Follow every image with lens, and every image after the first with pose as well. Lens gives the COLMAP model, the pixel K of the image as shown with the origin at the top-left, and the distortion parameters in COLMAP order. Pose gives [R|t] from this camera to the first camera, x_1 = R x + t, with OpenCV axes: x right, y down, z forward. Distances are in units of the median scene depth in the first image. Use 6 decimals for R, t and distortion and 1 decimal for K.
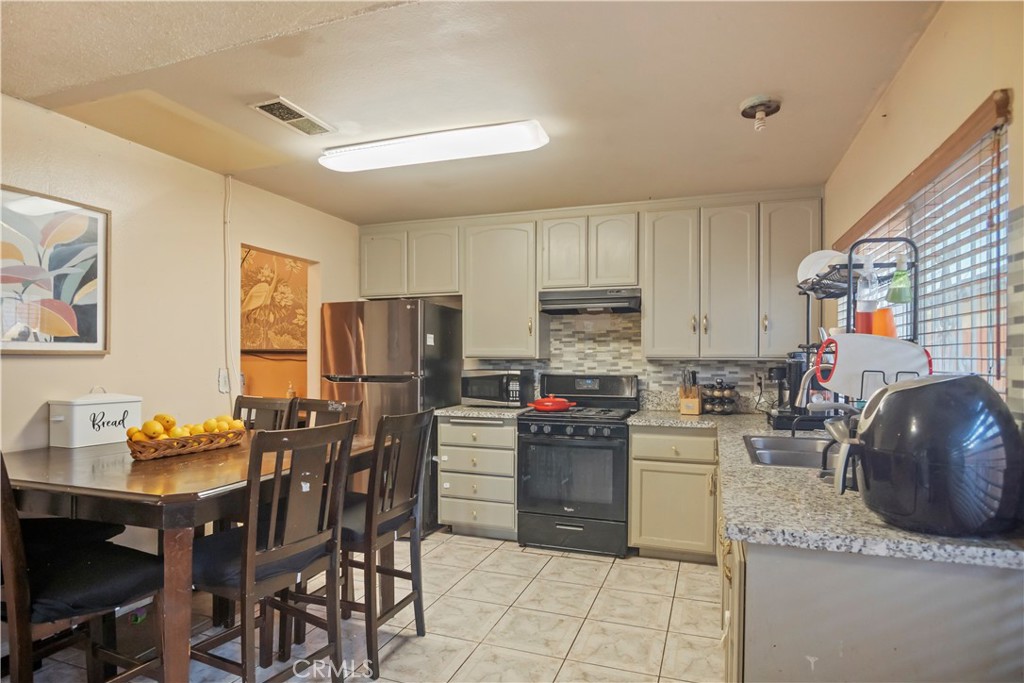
lens RADIAL K [[557.6, 0, 516.4], [0, 557.6, 358.5], [0, 0, 1]] dist [-0.027131, -0.000783]
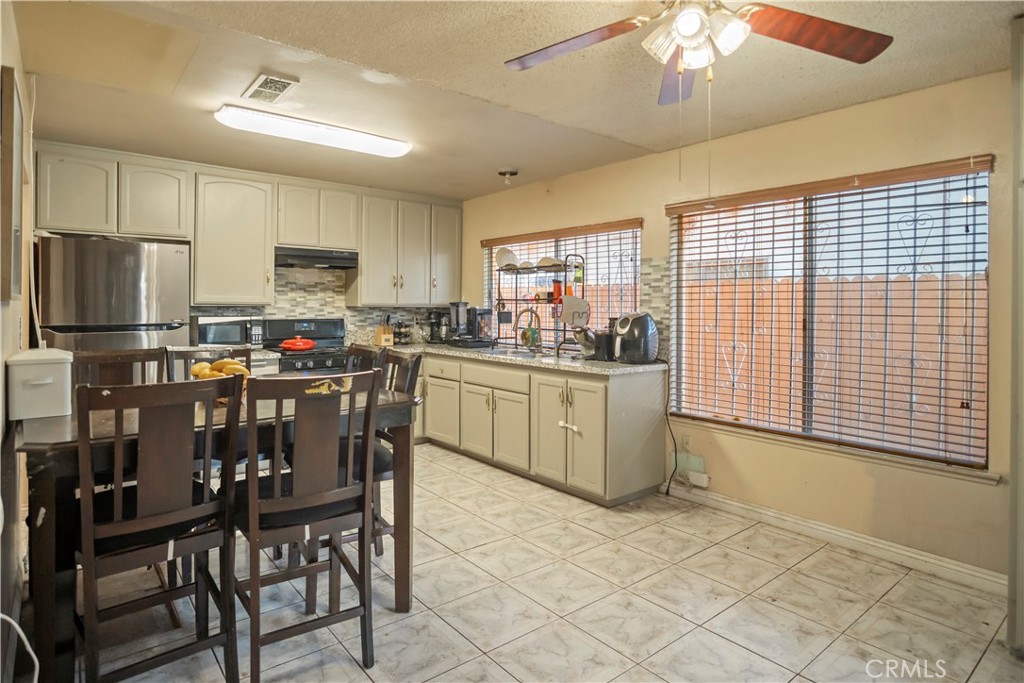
lens RADIAL K [[557.6, 0, 510.6], [0, 557.6, 309.1], [0, 0, 1]] dist [-0.027131, -0.000783]
pose [[0.521894, -0.003955, 0.853001, -0.675062], [-0.001195, 0.999985, 0.005368, 0.000632], [-0.853010, -0.003820, 0.521881, 0.004495]]
